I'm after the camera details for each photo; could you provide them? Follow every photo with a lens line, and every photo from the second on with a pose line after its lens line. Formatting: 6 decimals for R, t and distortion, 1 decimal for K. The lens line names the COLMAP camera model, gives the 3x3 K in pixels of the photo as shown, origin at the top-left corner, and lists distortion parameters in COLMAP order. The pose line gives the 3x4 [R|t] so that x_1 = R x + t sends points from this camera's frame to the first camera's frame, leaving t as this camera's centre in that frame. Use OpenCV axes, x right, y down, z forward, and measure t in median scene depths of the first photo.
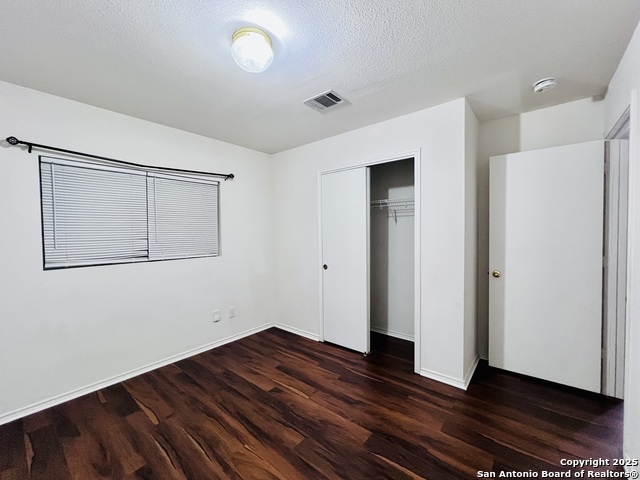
lens RADIAL K [[264.2, 0, 314.9], [0, 264.2, 240.6], [0, 0, 1]] dist [-0.017213, -0.000100]
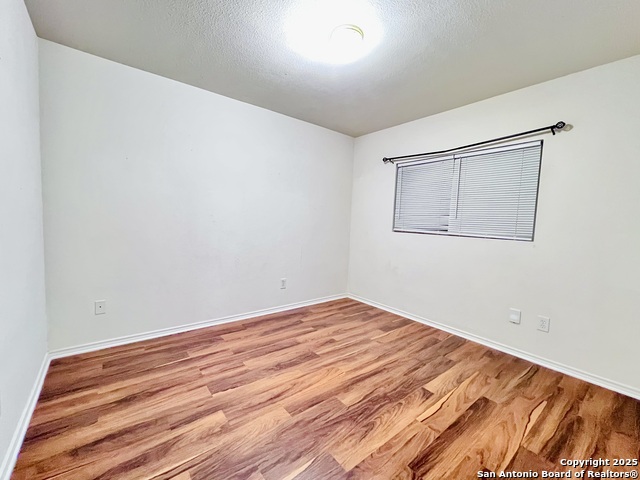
lens RADIAL K [[264.2, 0, 321.1], [0, 264.2, 239.6], [0, 0, 1]] dist [-0.017213, -0.000100]
pose [[-0.188705, 0.079475, -0.978813, 0.662087], [-0.067119, 0.993345, 0.093595, 0.032913], [0.979738, 0.083359, -0.182115, 0.759818]]
